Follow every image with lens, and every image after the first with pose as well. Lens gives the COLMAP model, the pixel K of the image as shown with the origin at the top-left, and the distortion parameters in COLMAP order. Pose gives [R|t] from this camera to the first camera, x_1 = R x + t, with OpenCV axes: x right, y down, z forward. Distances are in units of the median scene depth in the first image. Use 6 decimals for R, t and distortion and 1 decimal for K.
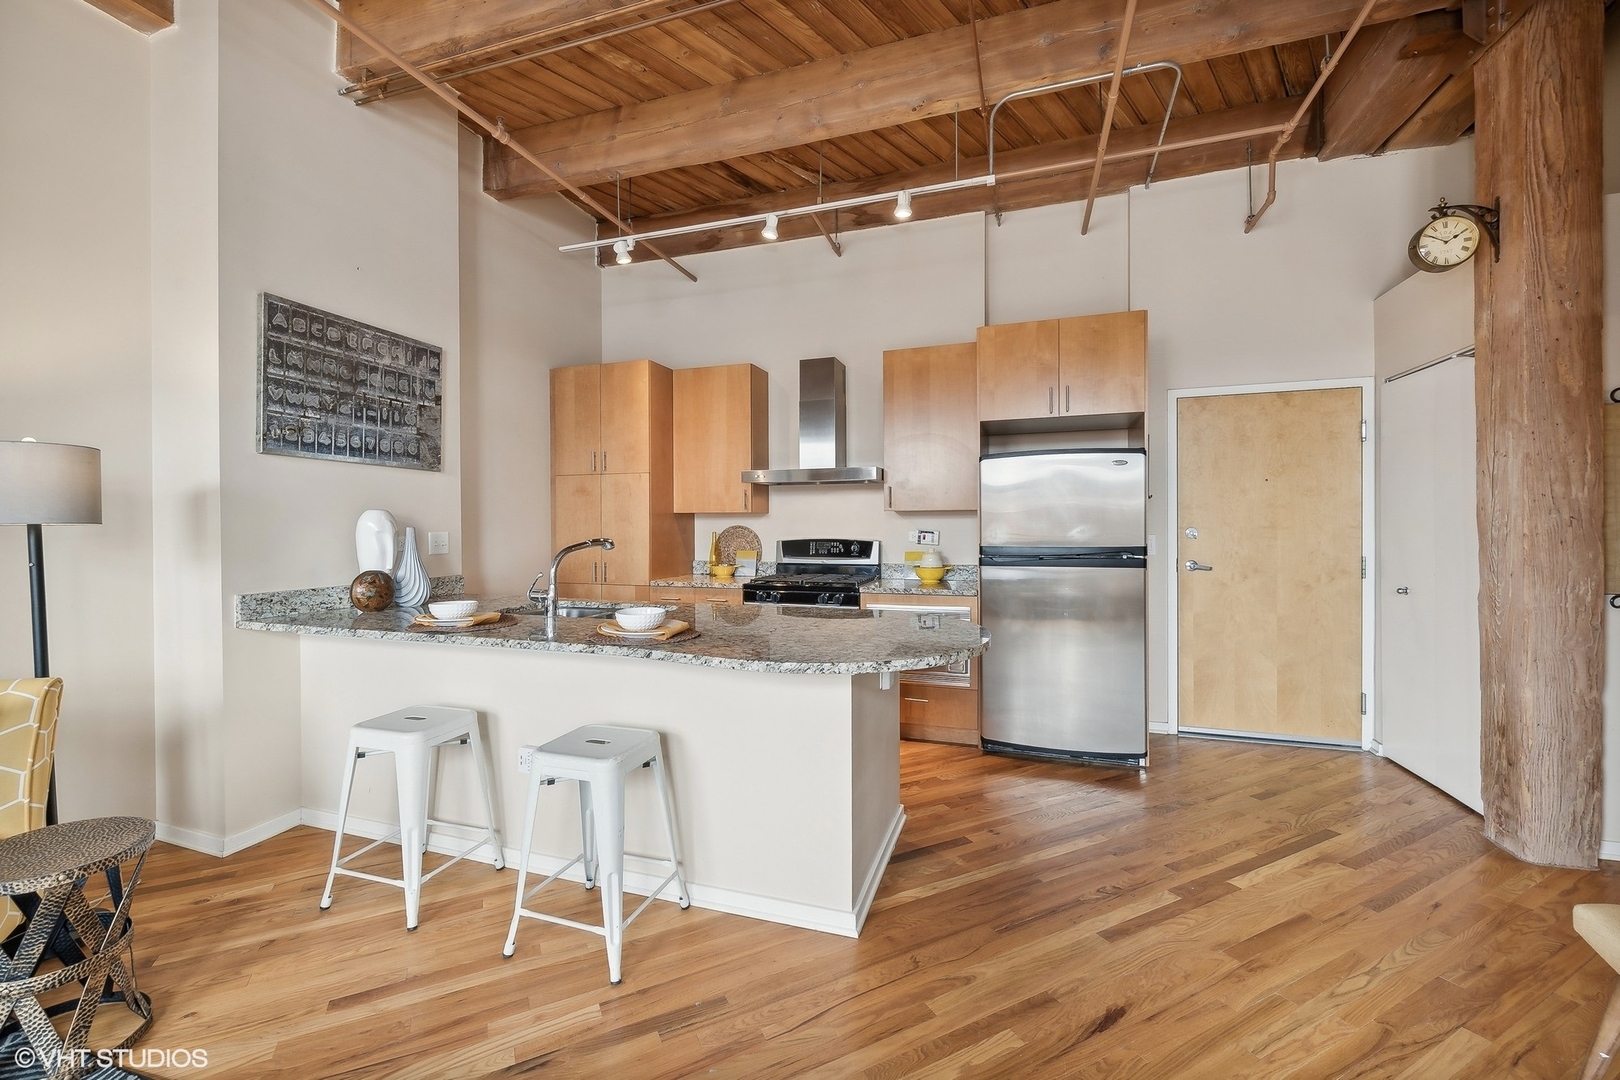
lens RADIAL K [[650.6, 0, 805.2], [0, 650.6, 529.6], [0, 0, 1]] dist [0.001015, -0.004204]
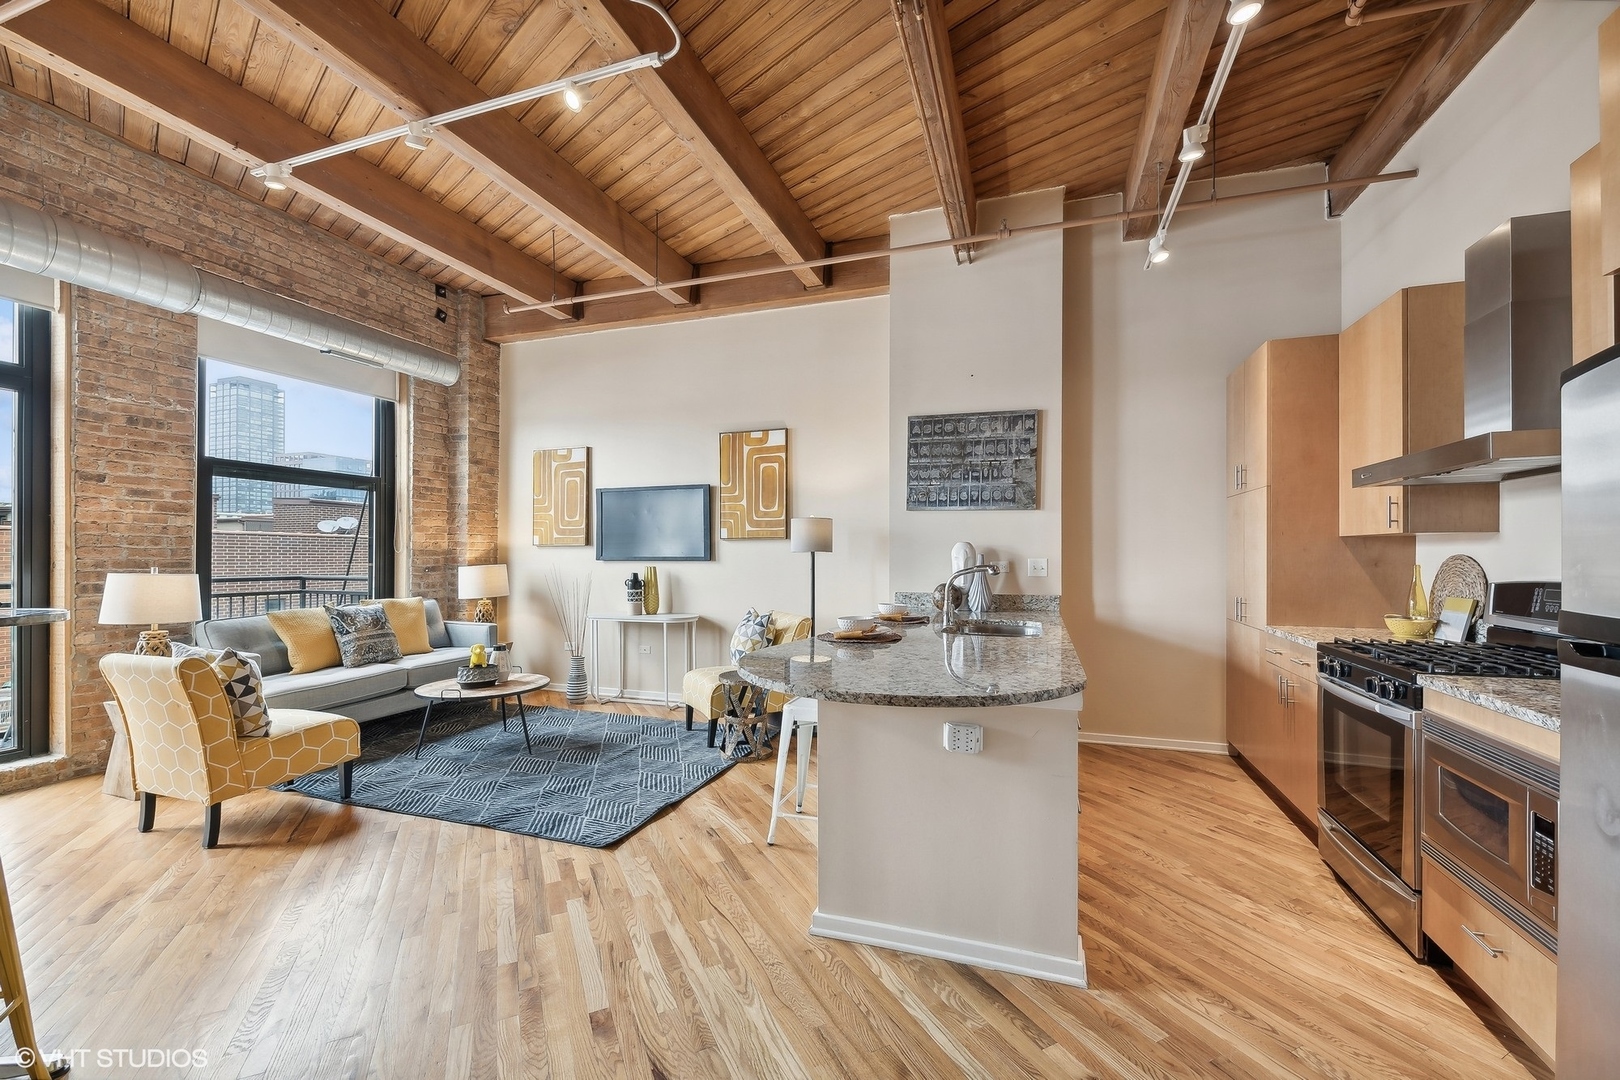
lens RADIAL K [[648.9, 0, 816.2], [0, 648.9, 553.3], [0, 0, 1]] dist [0.001811, -0.003793]
pose [[0.001856, 0.001641, -0.999997, 0.704360], [-0.009781, 0.999951, 0.001623, -0.004391], [0.999950, 0.009778, 0.001872, 0.608936]]
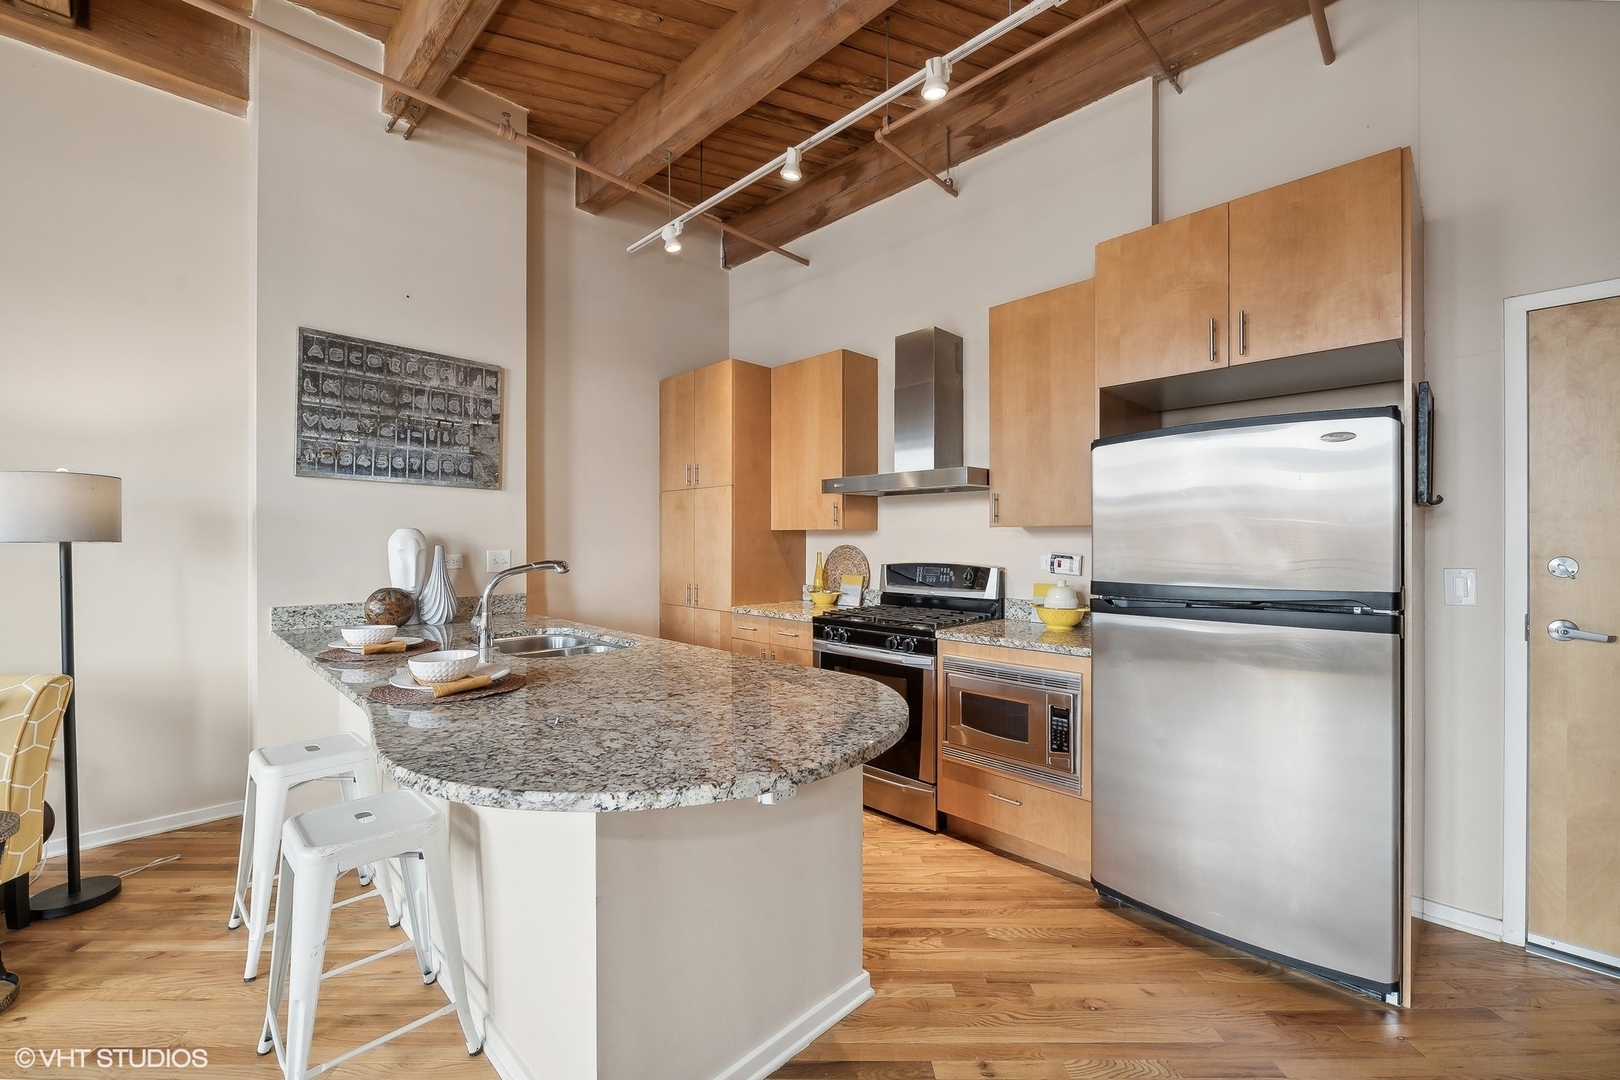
lens RADIAL K [[653.9, 0, 809.3], [0, 653.9, 542.8], [0, 0, 1]] dist [0.000951, -0.003494]
pose [[0.900067, 0.006006, -0.435710, 0.324333], [-0.008344, 0.999959, -0.003452, -0.008287], [0.435671, 0.006743, 0.900081, 0.317484]]
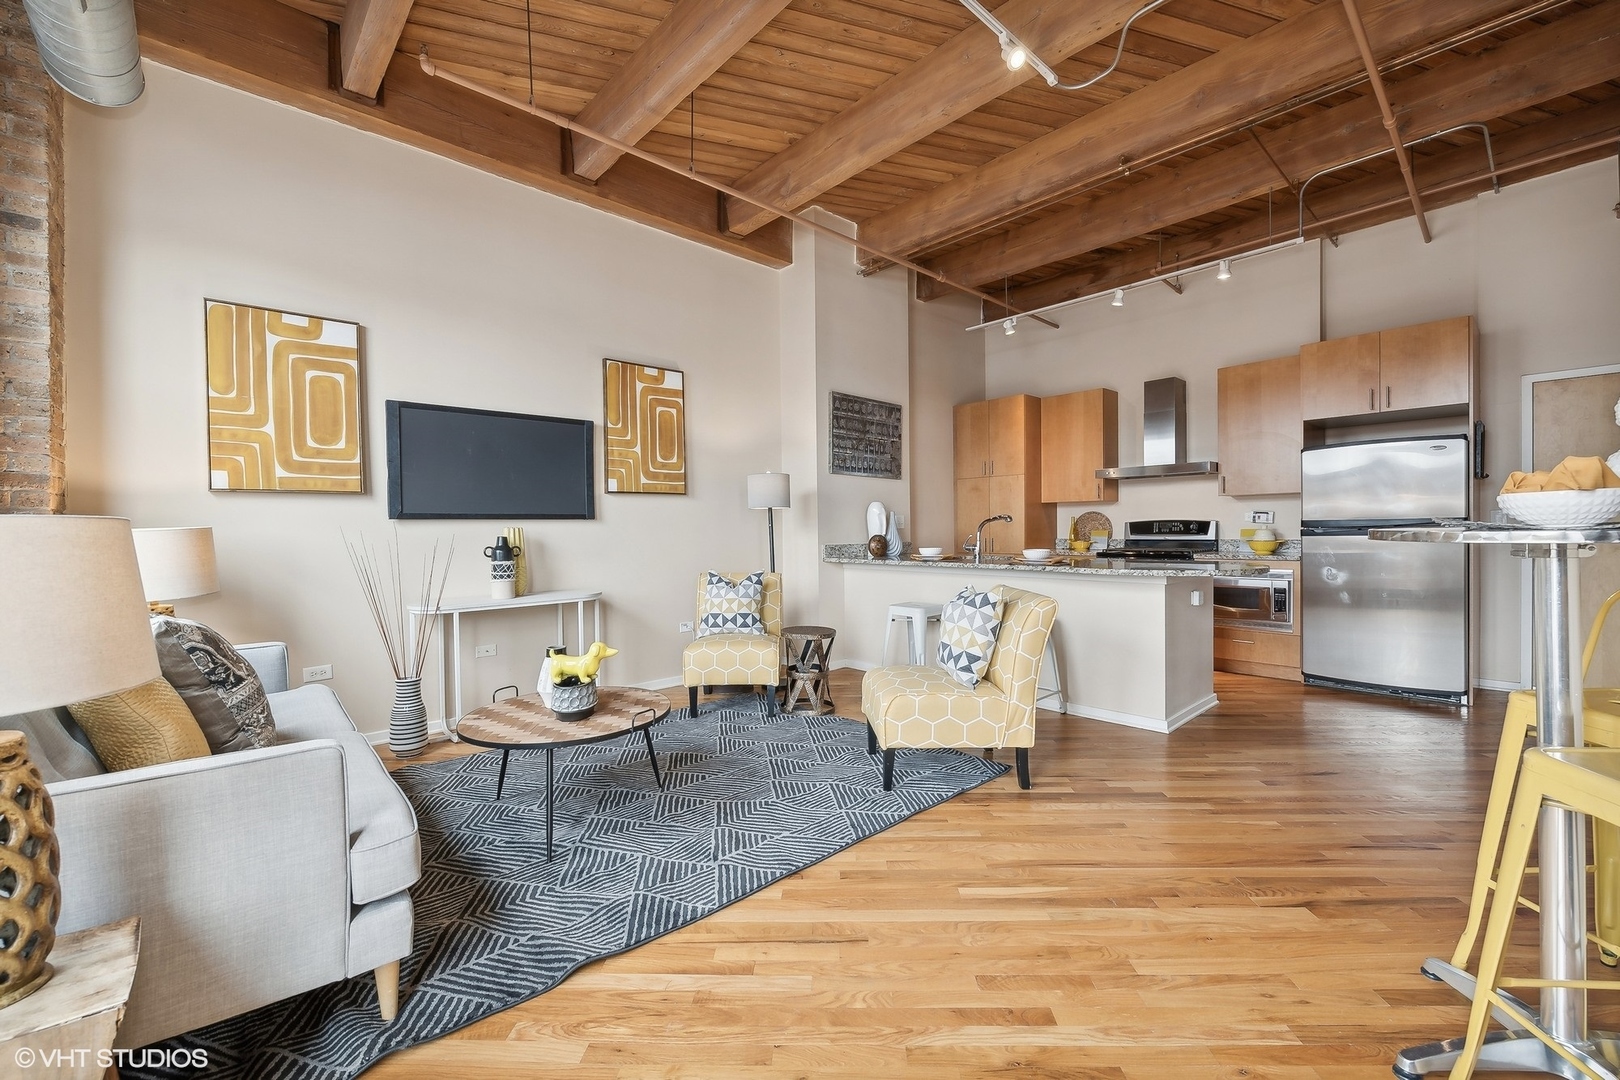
lens RADIAL K [[650.2, 0, 819.5], [0, 650.2, 538.0], [0, 0, 1]] dist [0.010527, -0.006220]
pose [[0.879174, 0.000693, -0.476500, 0.055645], [0.004095, 0.999951, 0.009011, 0.048139], [0.476483, -0.009873, 0.879128, -0.601784]]
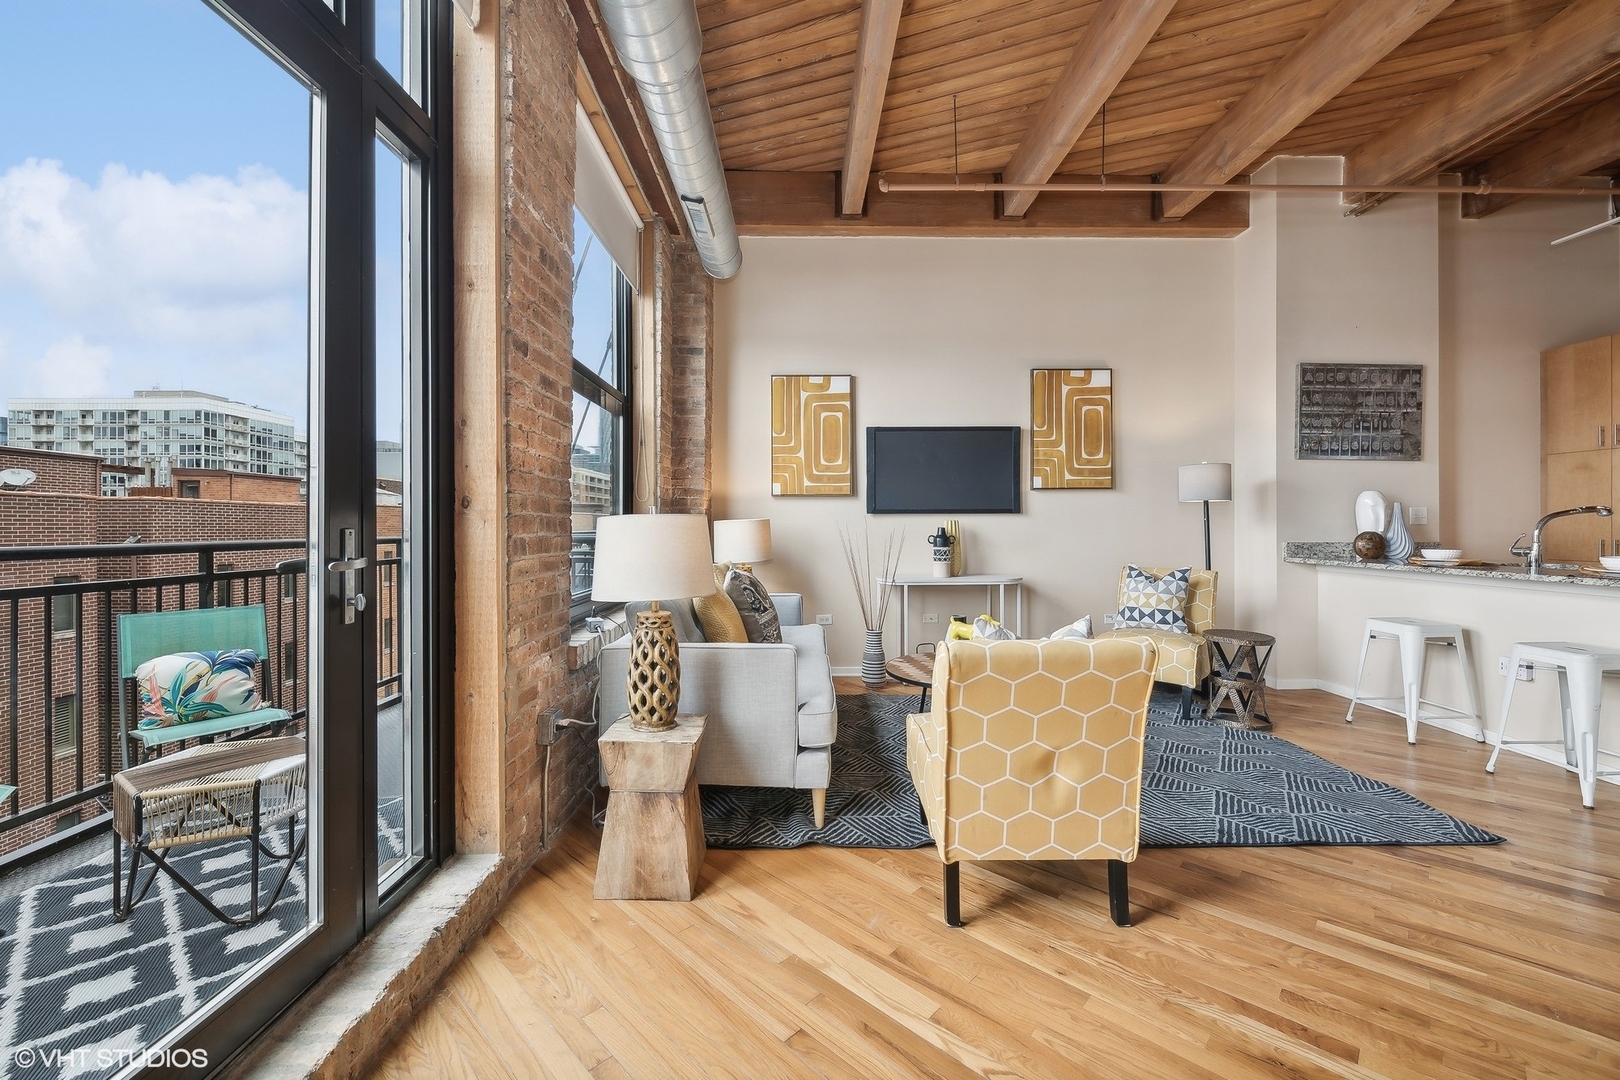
lens RADIAL K [[644.7, 0, 812.8], [0, 644.7, 526.0], [0, 0, 1]] dist [-0.001431, -0.001847]
pose [[0.333075, 0.005729, -0.942883, 0.256154], [-0.007139, 0.999968, 0.003554, 0.047415], [0.942873, 0.005548, 0.333105, -0.595890]]
